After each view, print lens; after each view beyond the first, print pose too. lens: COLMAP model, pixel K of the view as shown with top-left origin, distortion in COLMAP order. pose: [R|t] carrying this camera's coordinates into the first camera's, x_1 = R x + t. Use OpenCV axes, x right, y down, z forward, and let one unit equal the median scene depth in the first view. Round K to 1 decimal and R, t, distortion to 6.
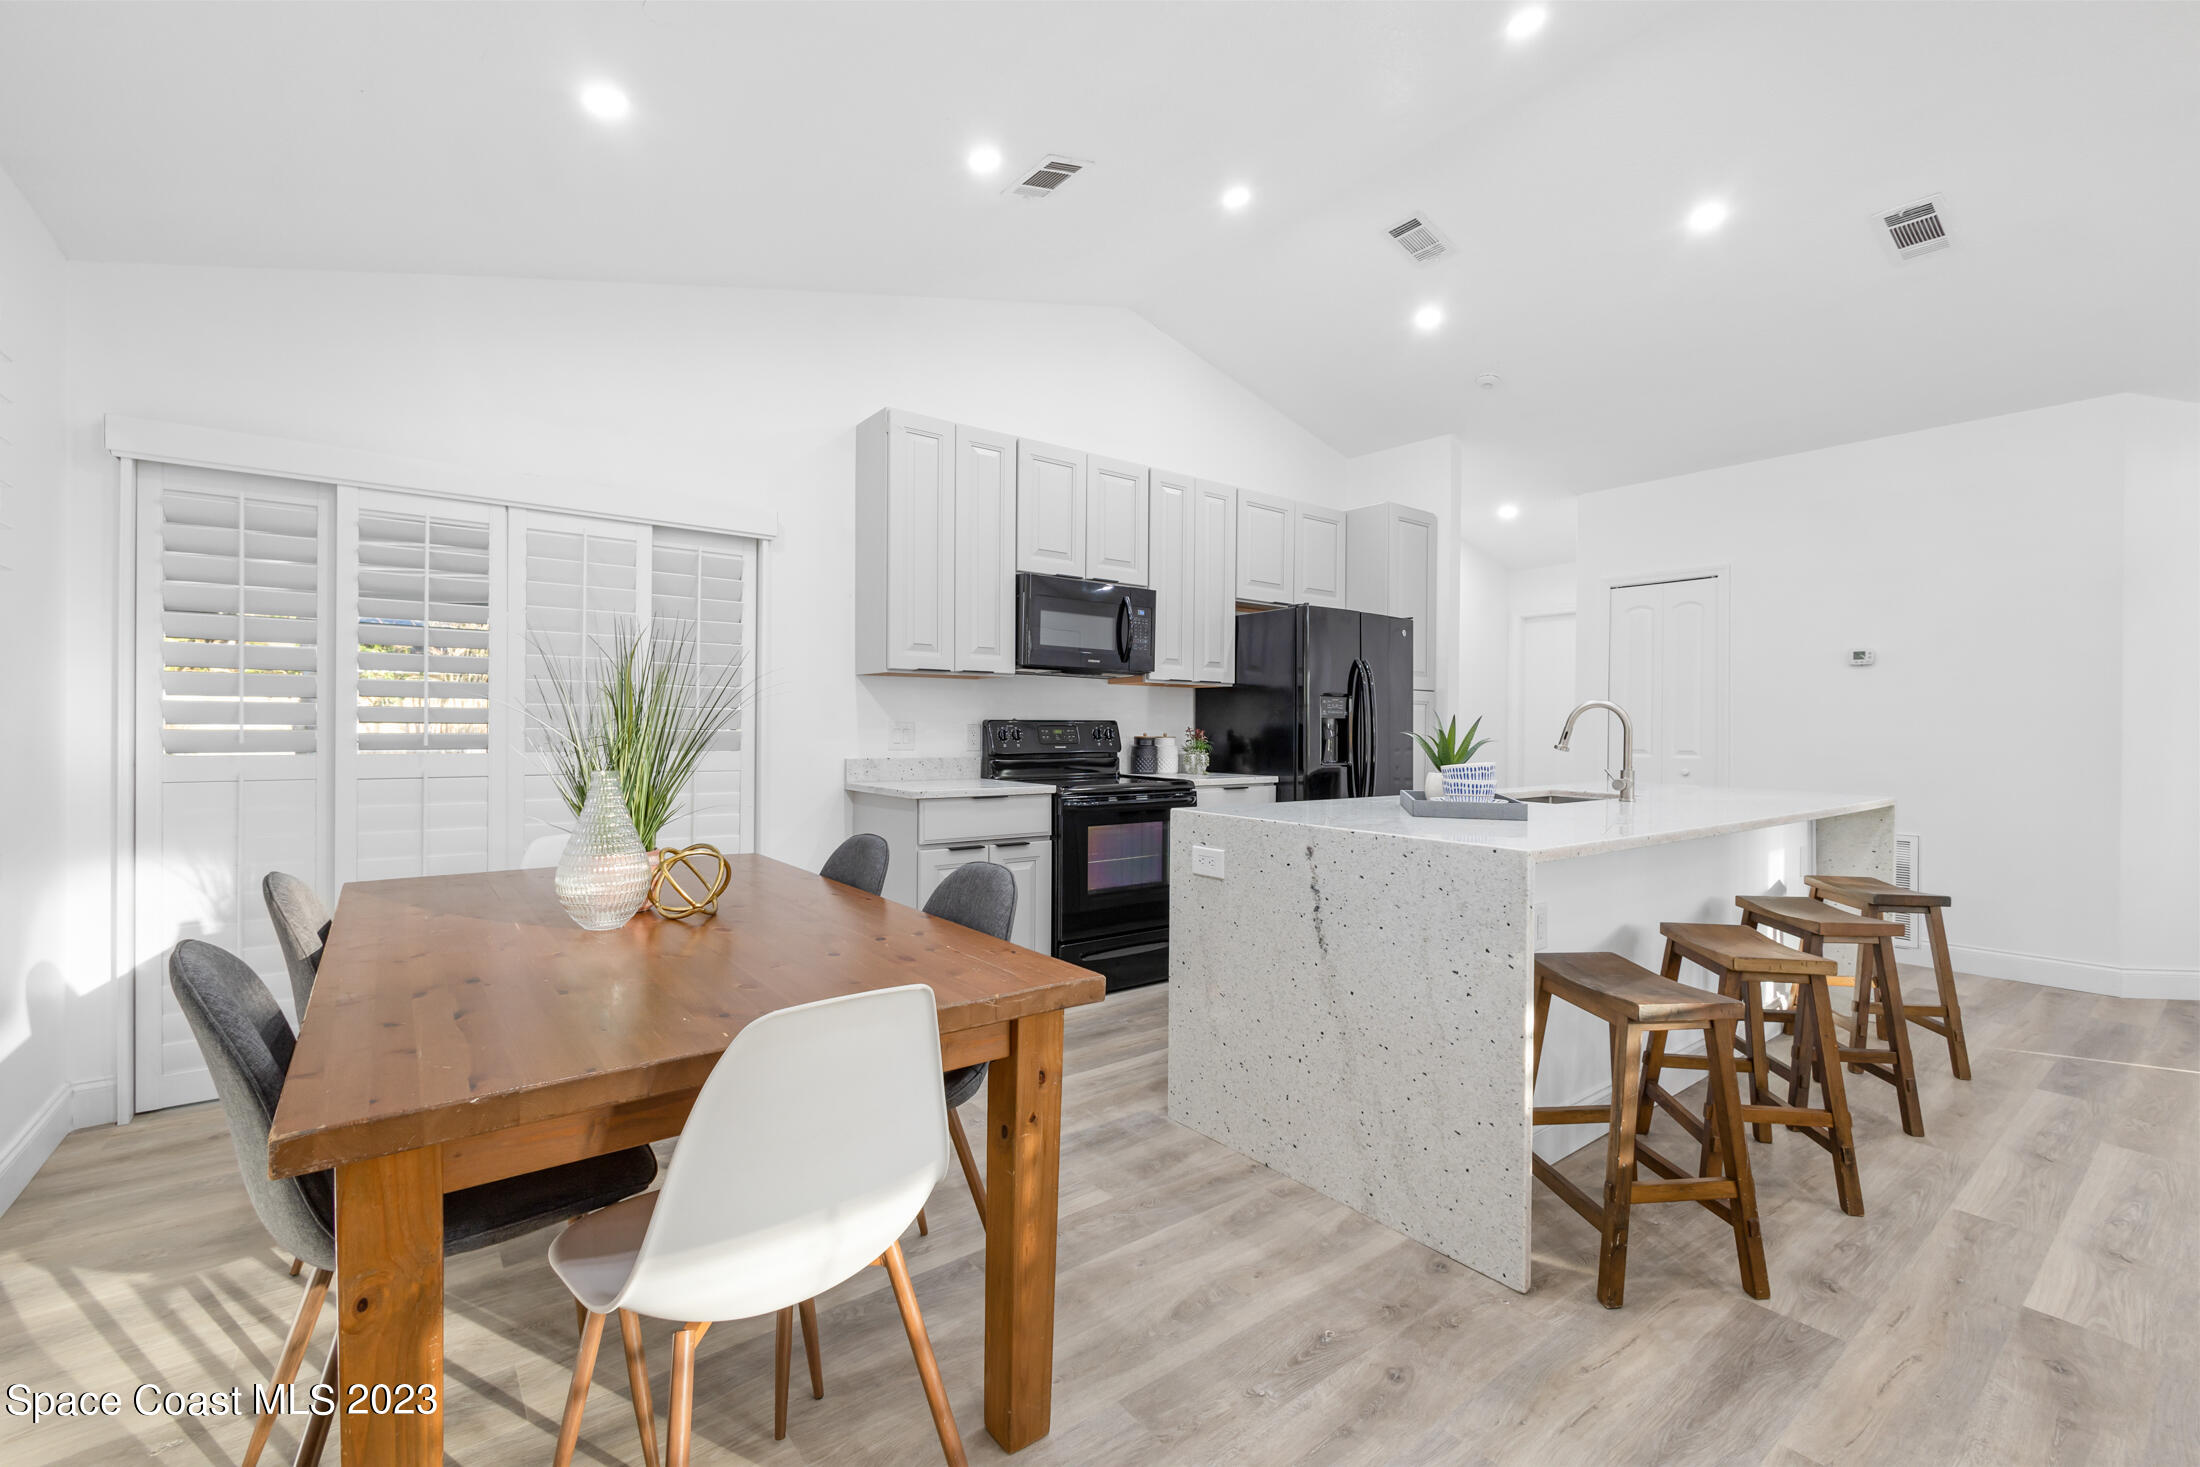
lens RADIAL K [[928.0, 0, 1115.5], [0, 928.0, 732.0], [0, 0, 1]] dist [0.000538, 0.000153]
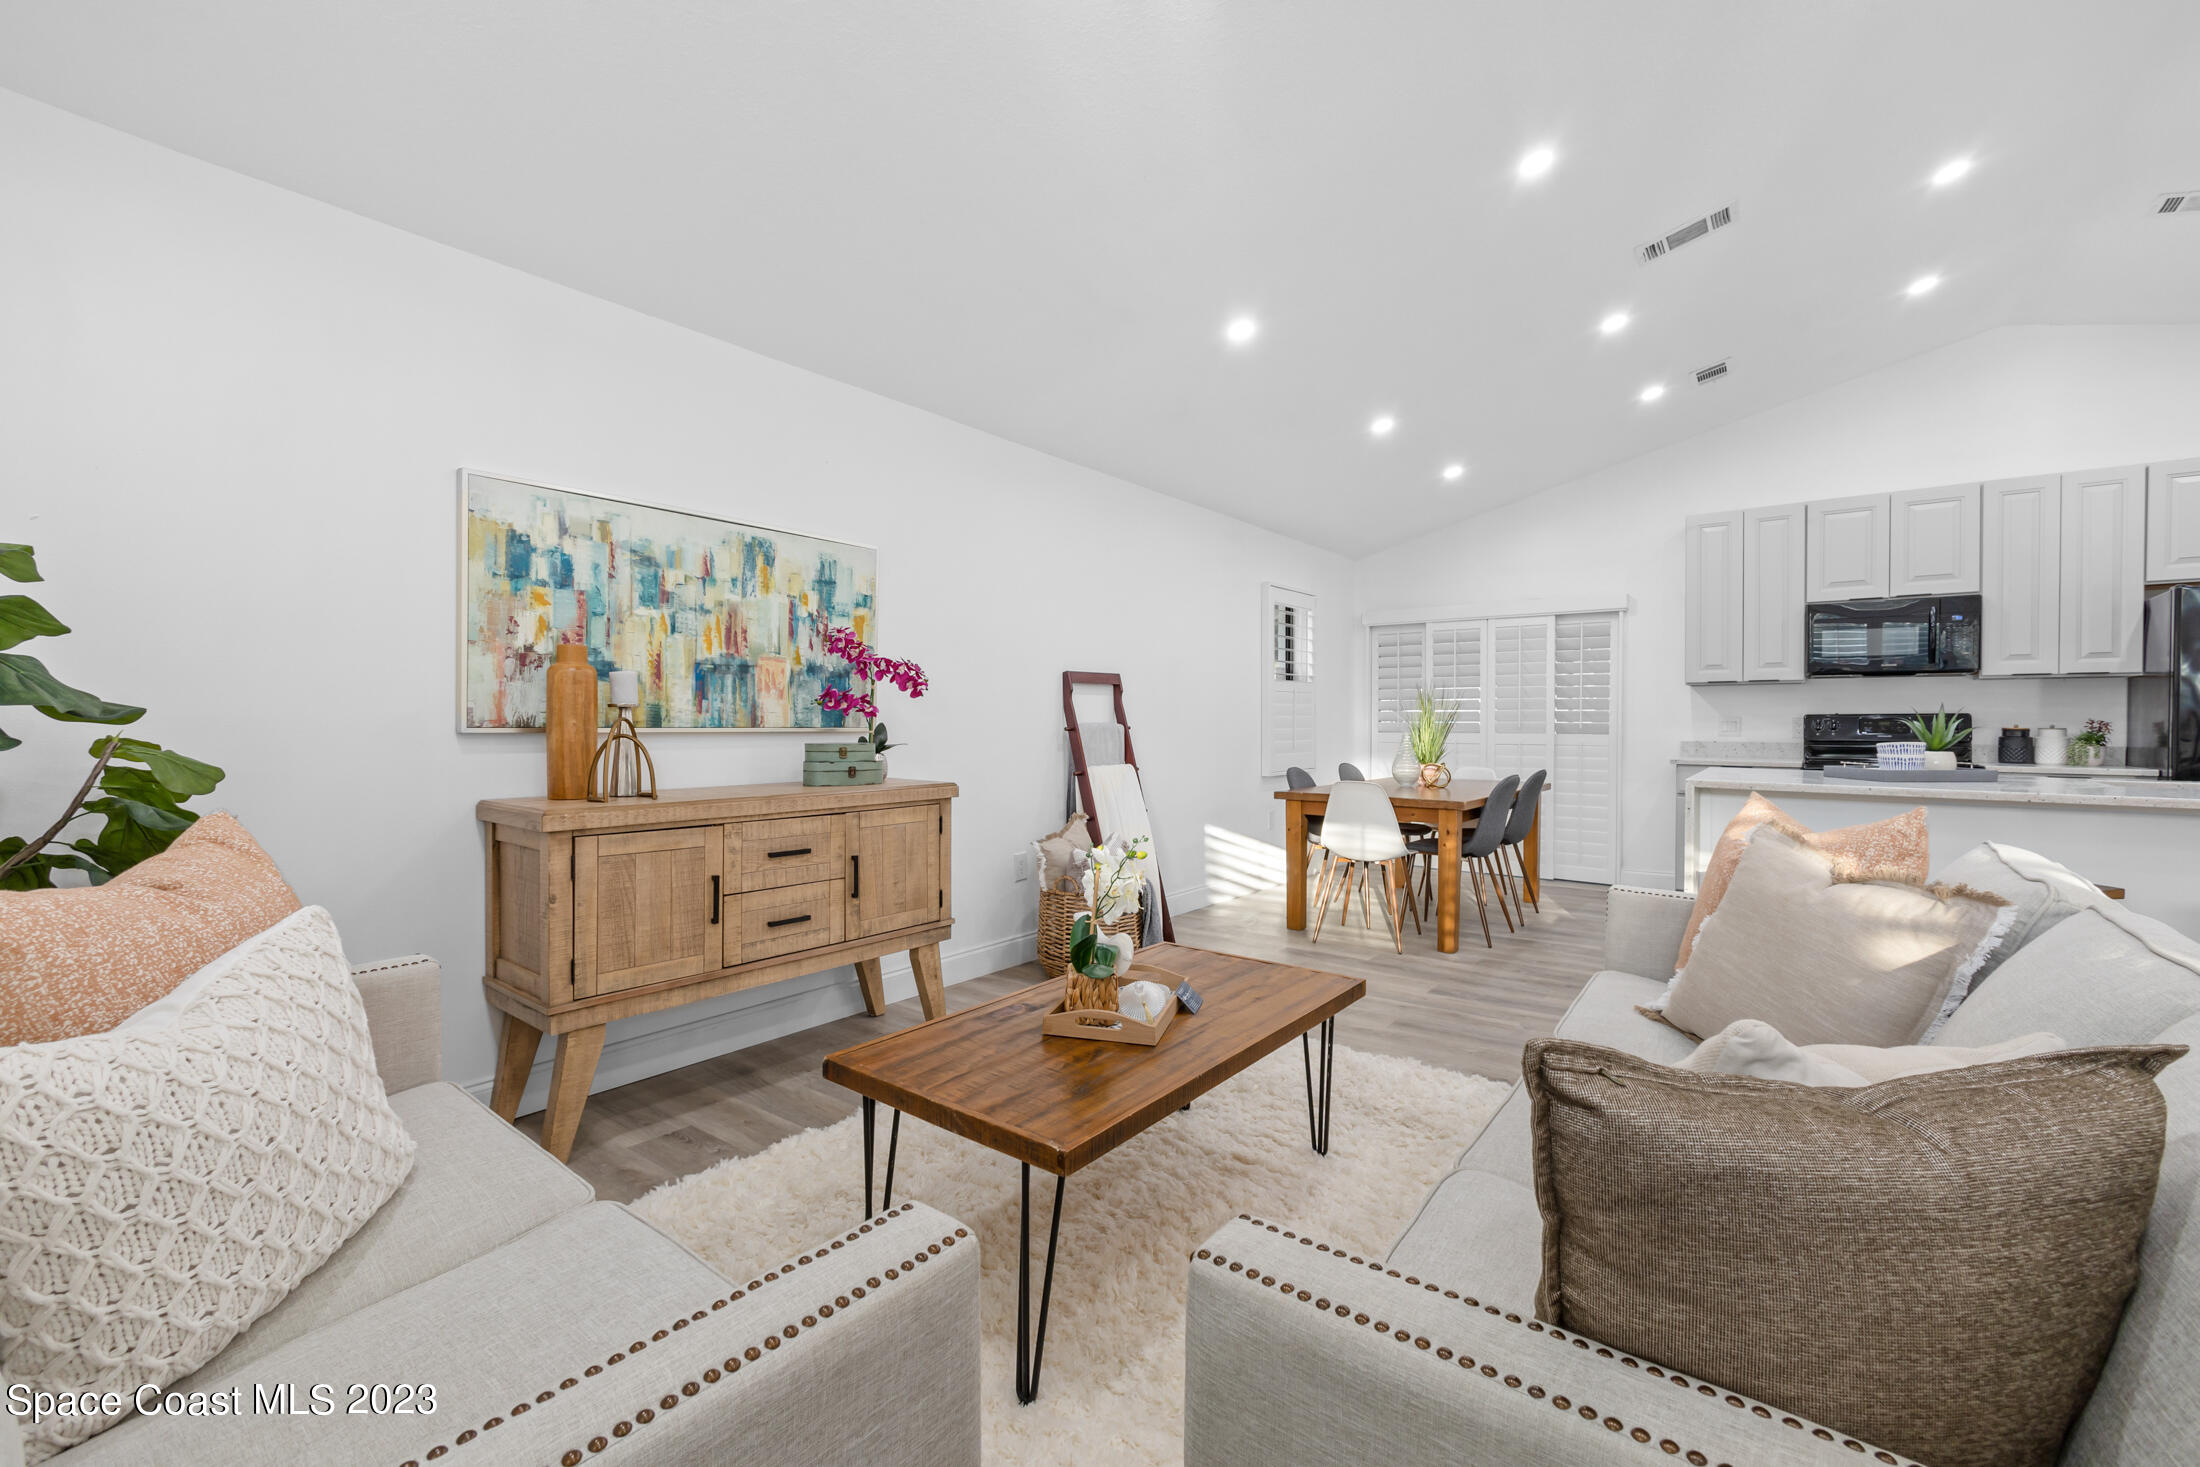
lens RADIAL K [[929.2, 0, 1105.3], [0, 929.2, 723.2], [0, 0, 1]] dist [-0.002644, -0.000213]
pose [[0.246068, -0.002593, -0.969249, 0.951538], [-0.005638, 0.999976, -0.004107, 0.010884], [0.969236, 0.006475, 0.246047, -0.309948]]
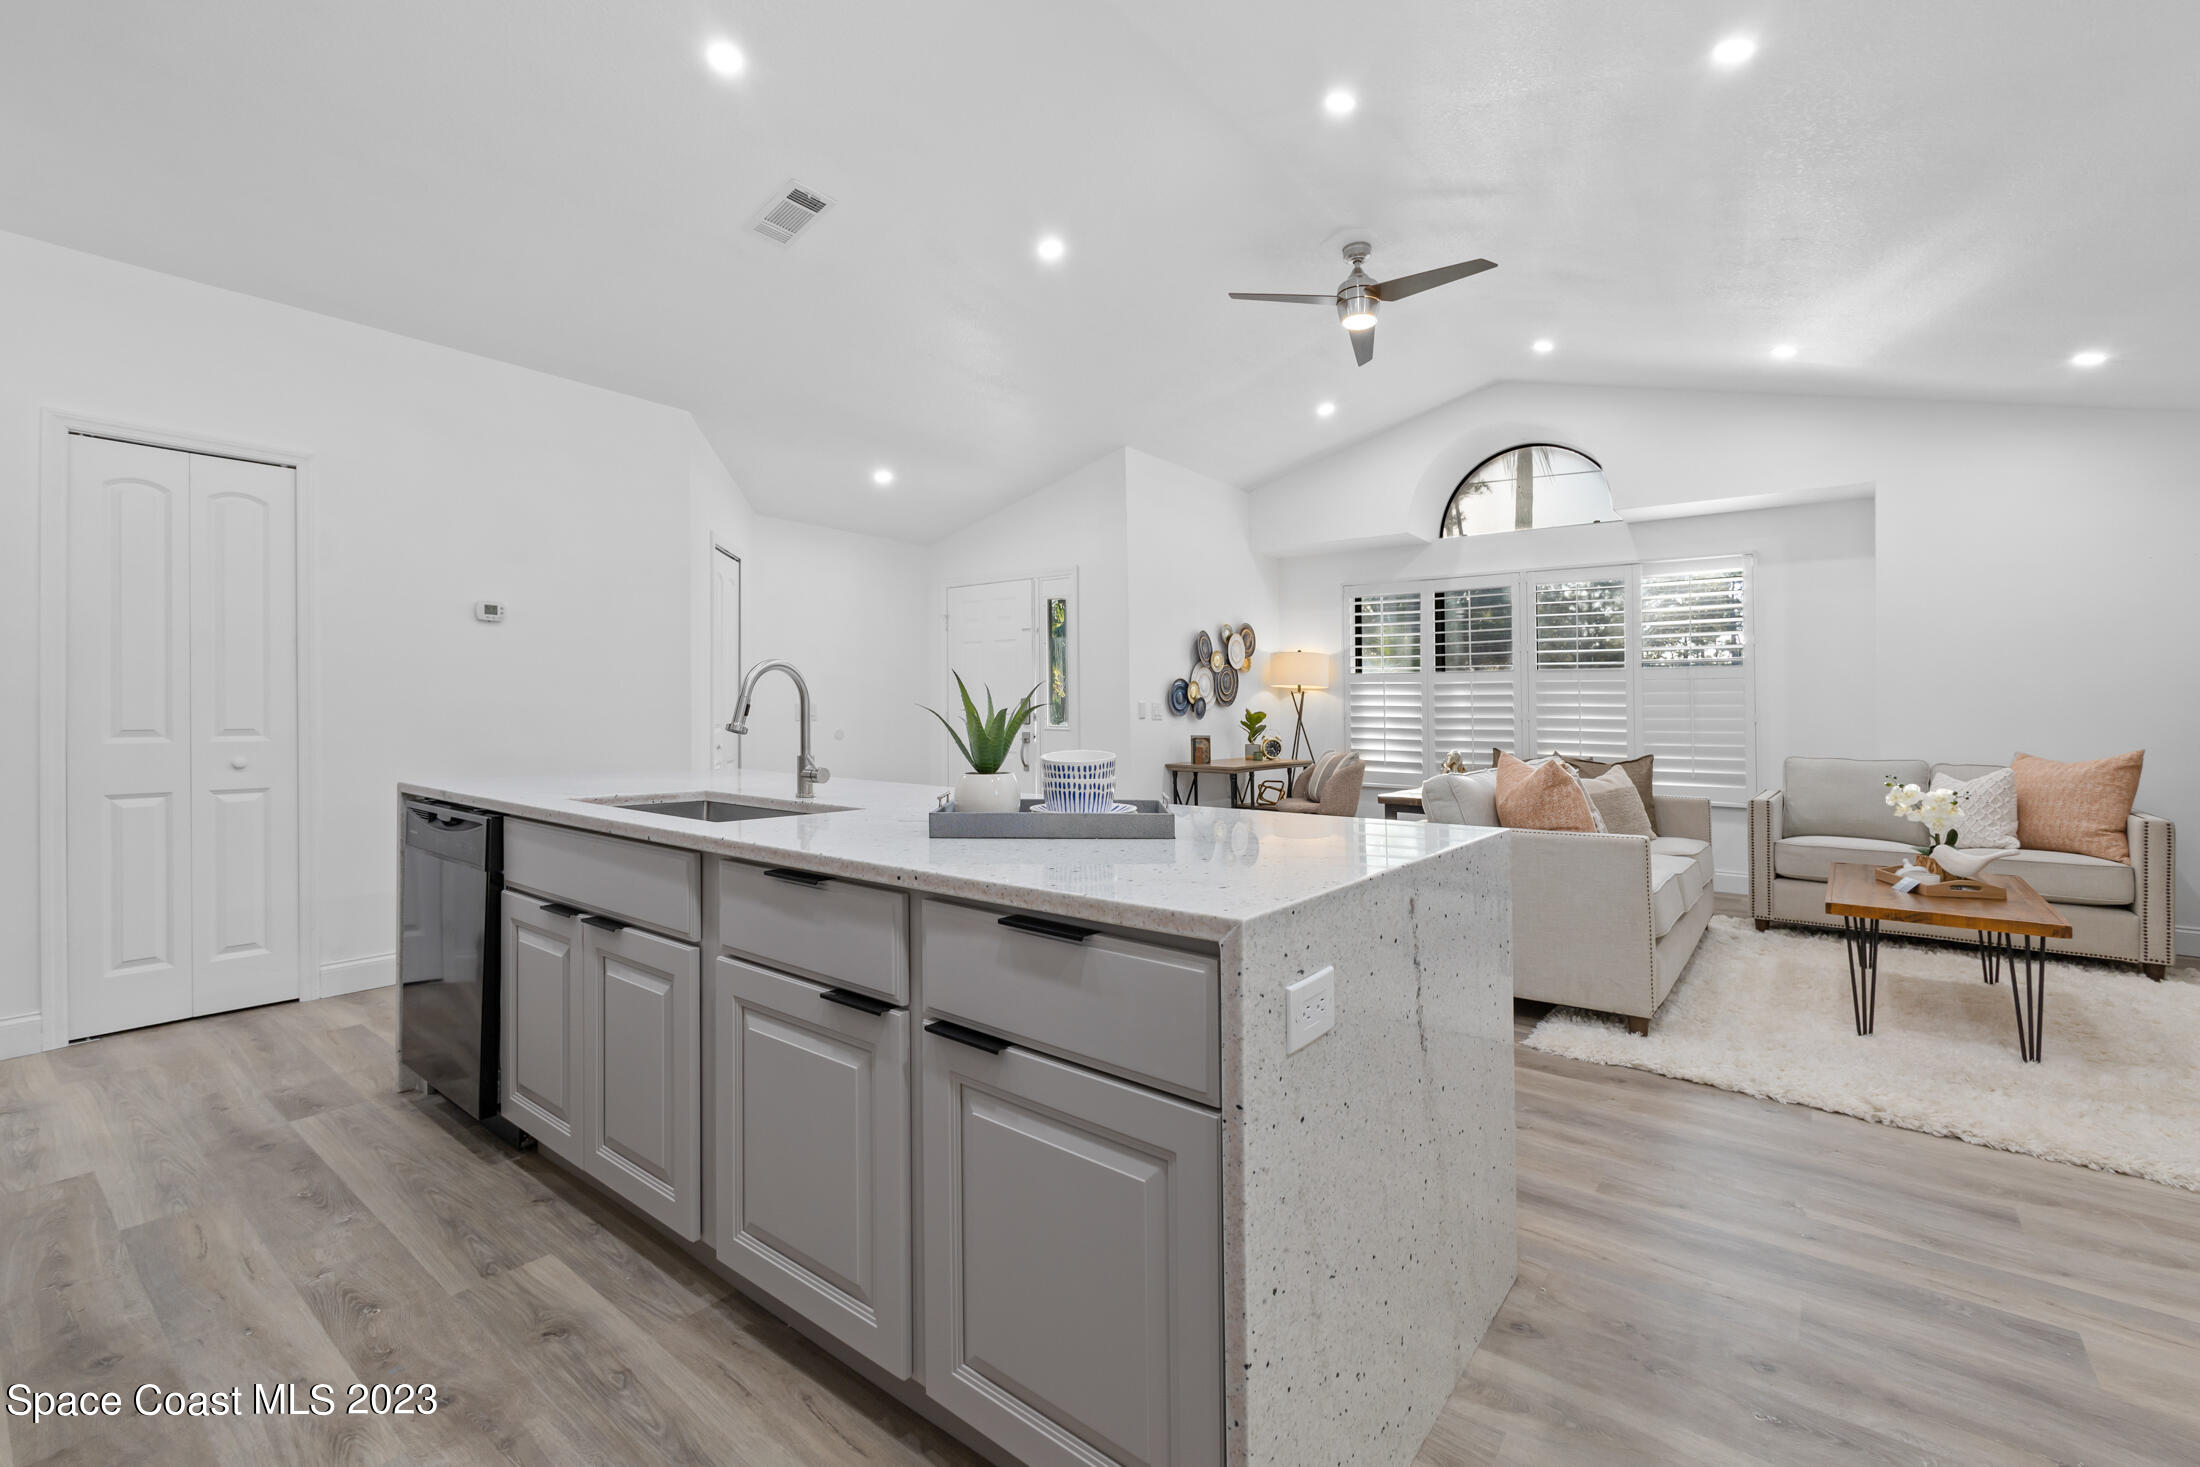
lens RADIAL K [[946.5, 0, 1114.7], [0, 946.5, 684.6], [0, 0, 1]] dist [-0.005692, -0.000693]
pose [[-0.243762, 0.015348, 0.969714, -0.204434], [-0.004551, 0.999846, -0.016968, -0.002416], [-0.969824, -0.008549, -0.243654, 0.777656]]
